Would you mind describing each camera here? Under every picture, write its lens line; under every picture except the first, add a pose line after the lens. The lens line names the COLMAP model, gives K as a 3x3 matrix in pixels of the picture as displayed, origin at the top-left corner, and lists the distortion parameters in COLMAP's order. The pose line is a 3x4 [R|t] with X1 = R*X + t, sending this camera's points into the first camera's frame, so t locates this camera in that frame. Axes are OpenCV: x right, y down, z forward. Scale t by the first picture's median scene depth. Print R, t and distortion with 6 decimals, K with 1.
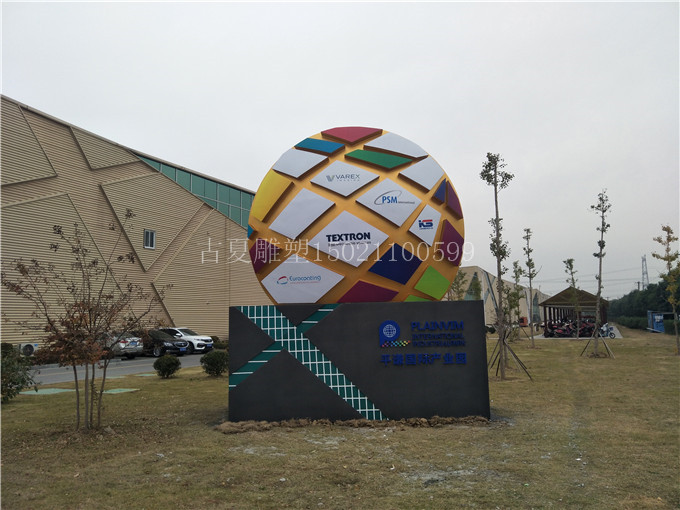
lens RADIAL K [[553.7, 0, 343.6], [0, 553.7, 258.5], [0, 0, 1]] dist [-0.002176, -0.103060]
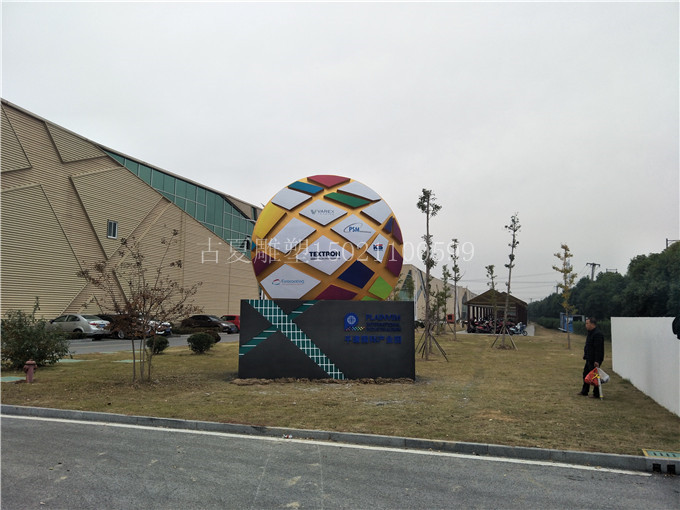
lens RADIAL K [[553.7, 0, 343.6], [0, 553.7, 258.5], [0, 0, 1]] dist [-0.002176, -0.103060]
pose [[0.992503, 0.044875, 0.113683, -0.084350], [-0.046444, 0.998858, 0.011190, -0.036585], [-0.113051, -0.016386, 0.993454, -0.348349]]
